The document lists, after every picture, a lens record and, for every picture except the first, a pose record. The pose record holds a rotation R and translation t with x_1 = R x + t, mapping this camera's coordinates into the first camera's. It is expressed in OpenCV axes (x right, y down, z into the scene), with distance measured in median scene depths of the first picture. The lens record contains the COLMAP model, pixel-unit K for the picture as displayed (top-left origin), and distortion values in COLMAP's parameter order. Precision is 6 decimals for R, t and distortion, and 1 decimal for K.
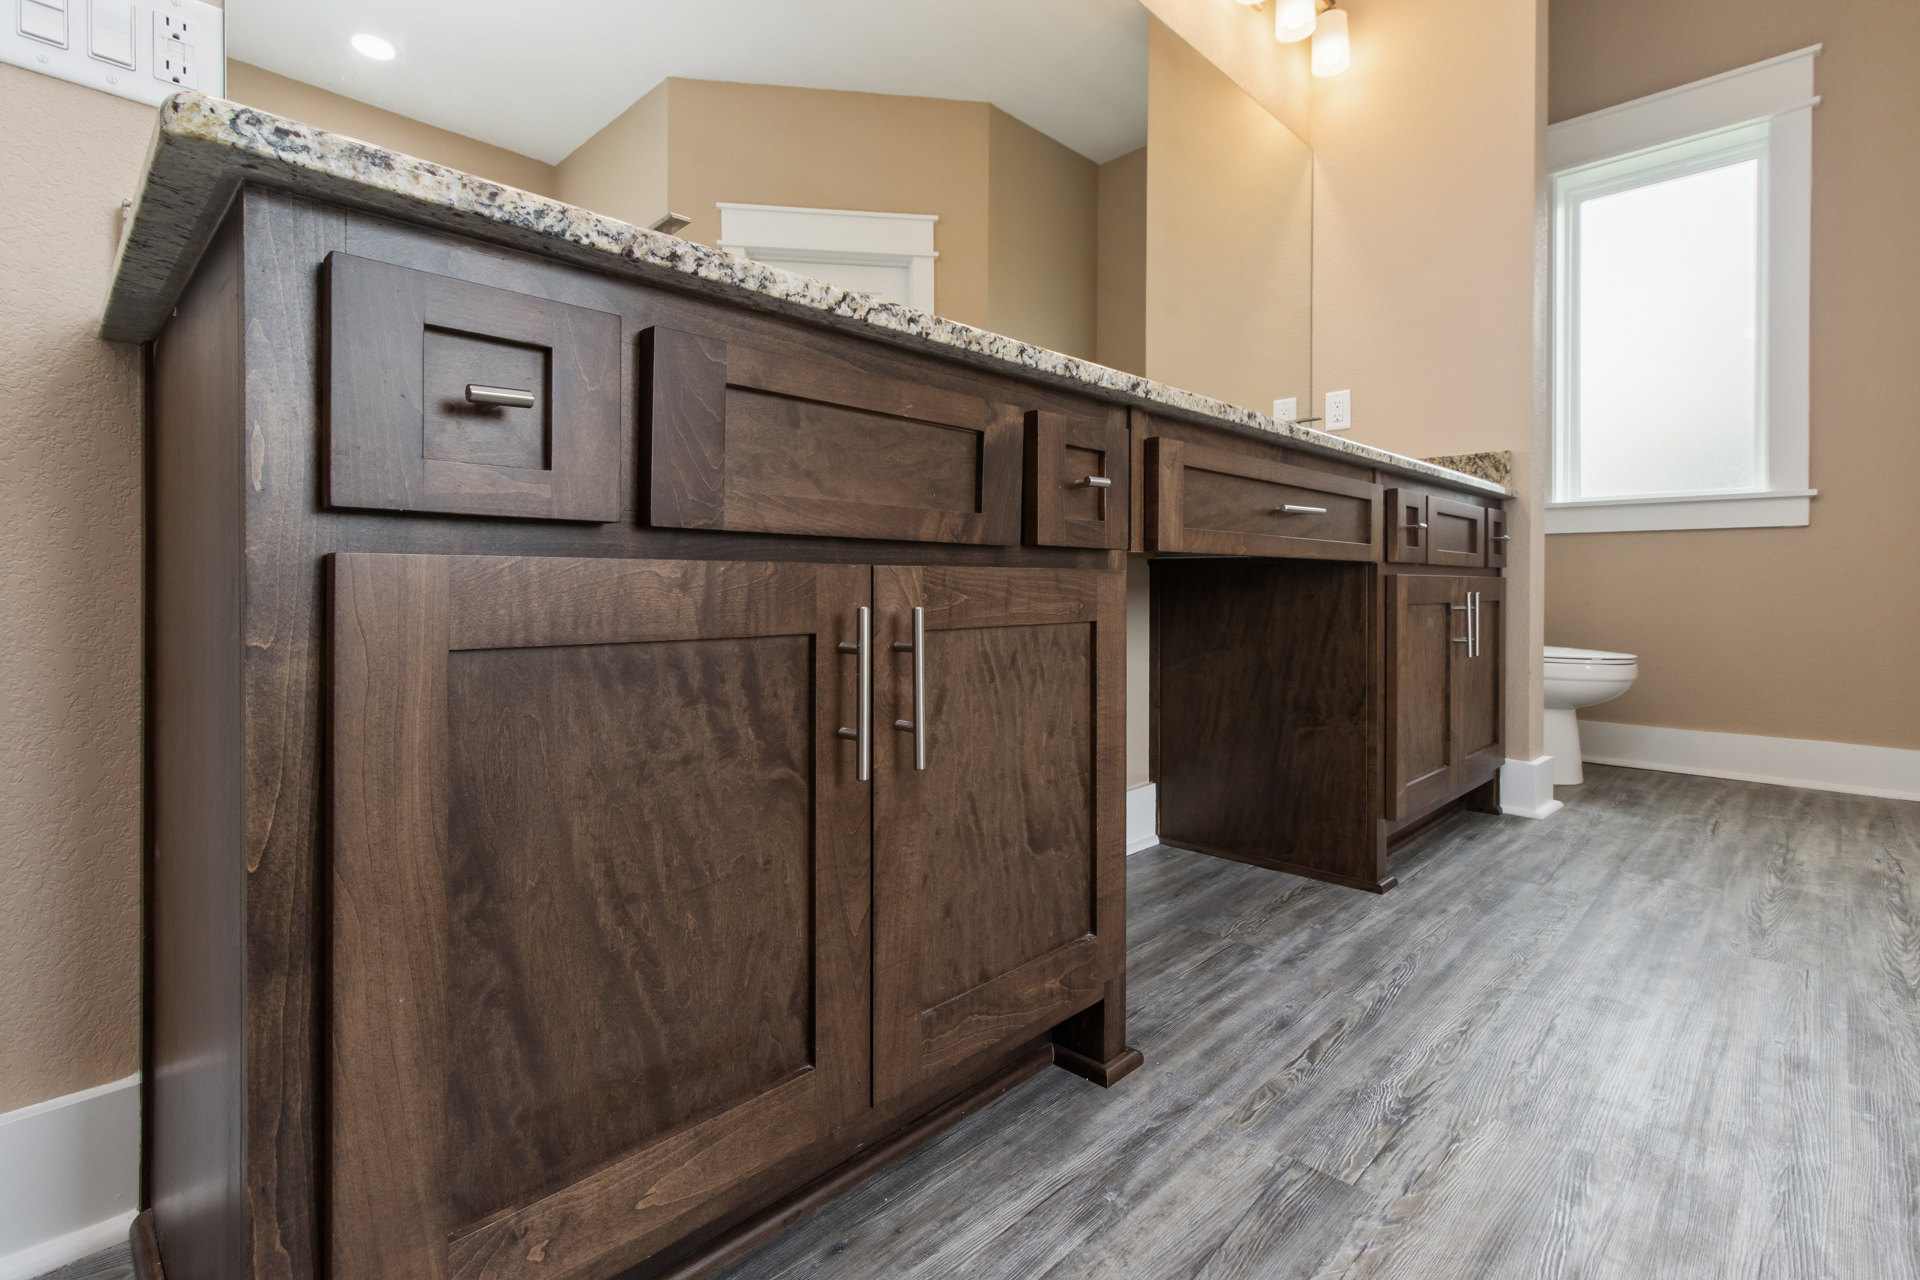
lens RADIAL K [[900.9, 0, 930.6], [0, 900.9, 585.7], [0, 0, 1]] dist [0.002898, 0.000894]
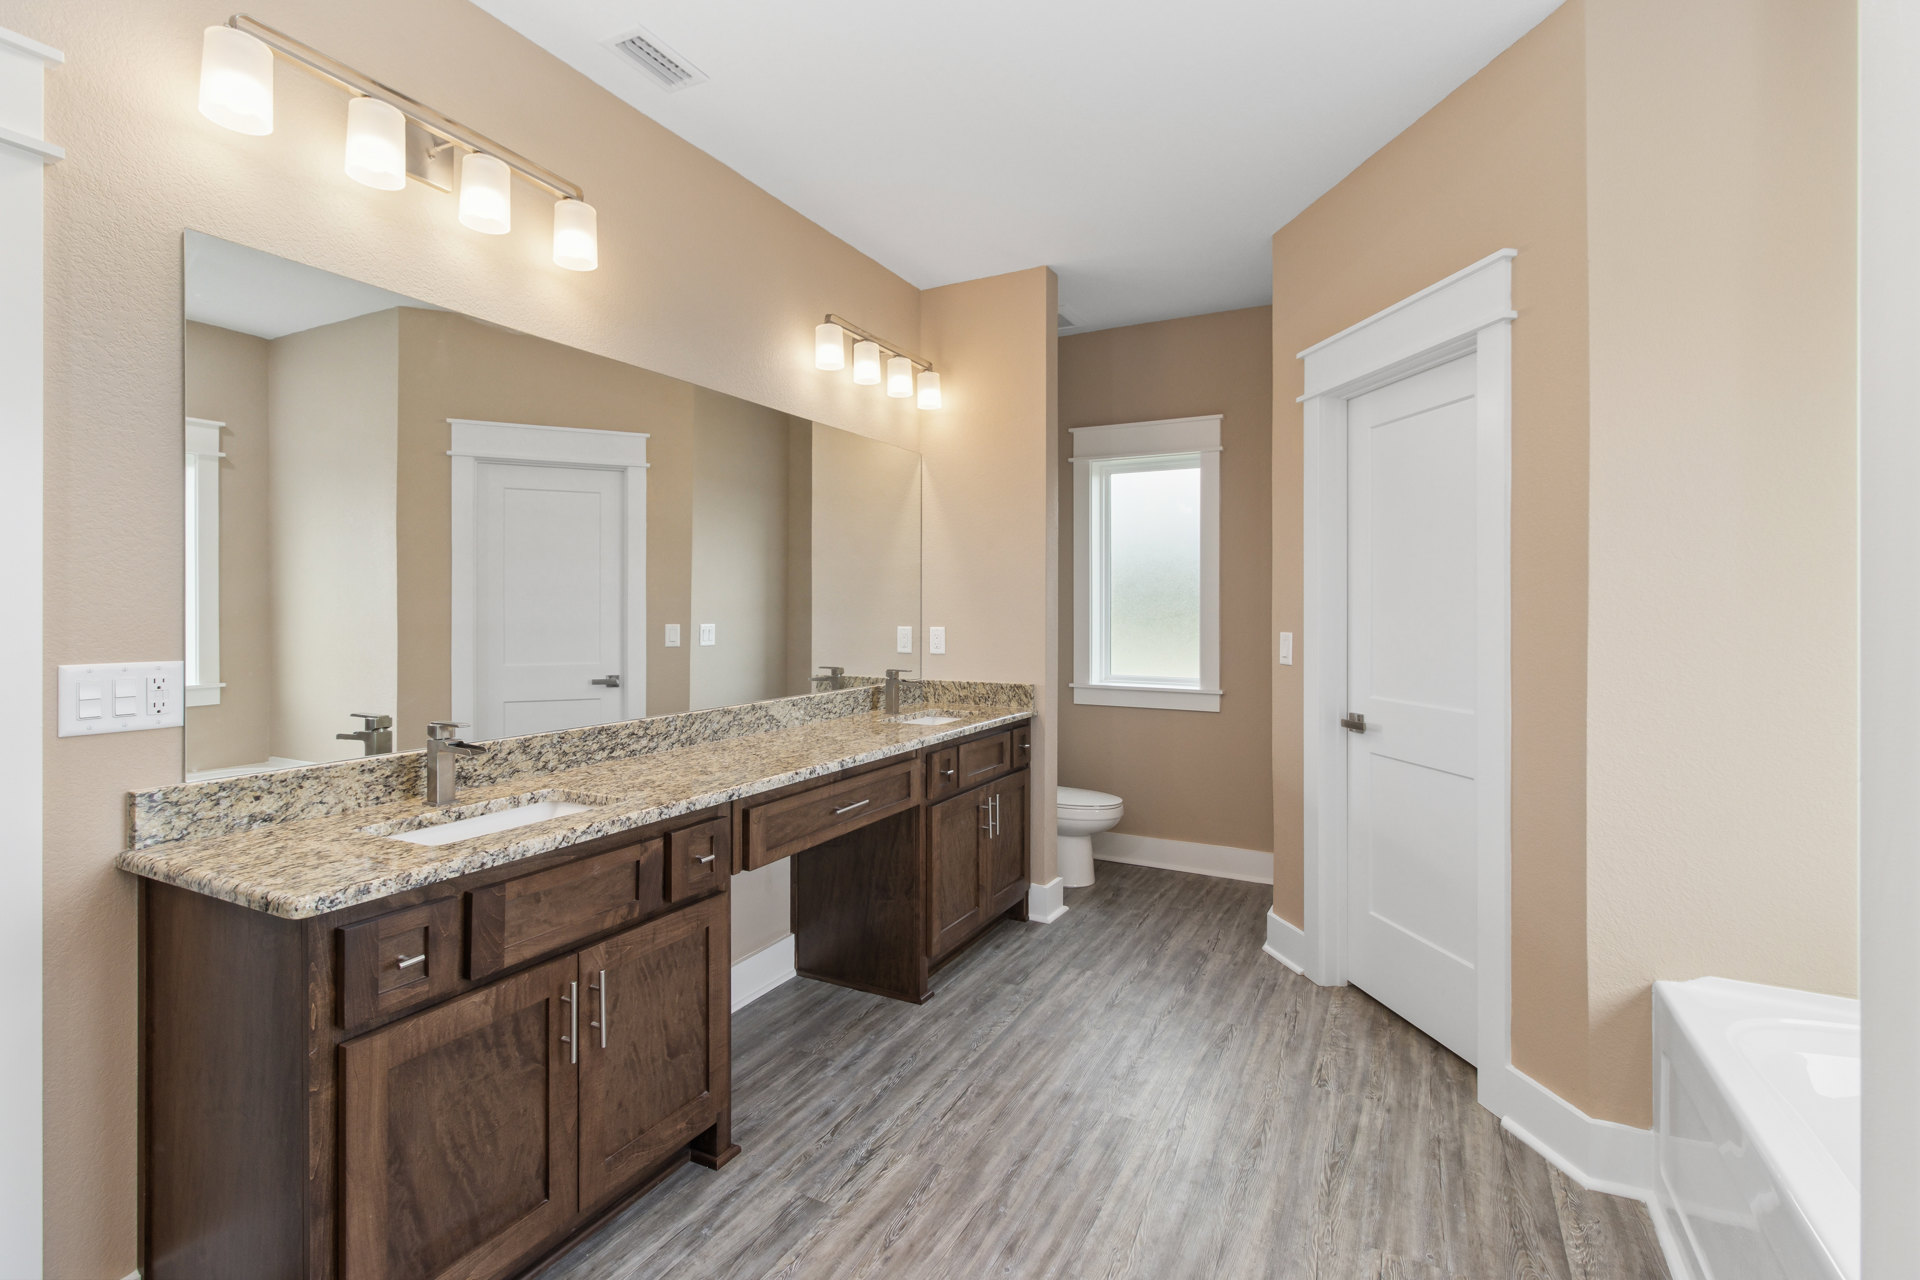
lens RADIAL K [[900.9, 0, 931.7], [0, 900.9, 618.1], [0, 0, 1]] dist [0.002898, 0.000894]
pose [[0.958967, -0.001034, 0.283514, 0.113550], [-0.002803, 0.999910, 0.013128, -0.731478], [-0.283502, -0.013384, 0.958878, -1.075213]]
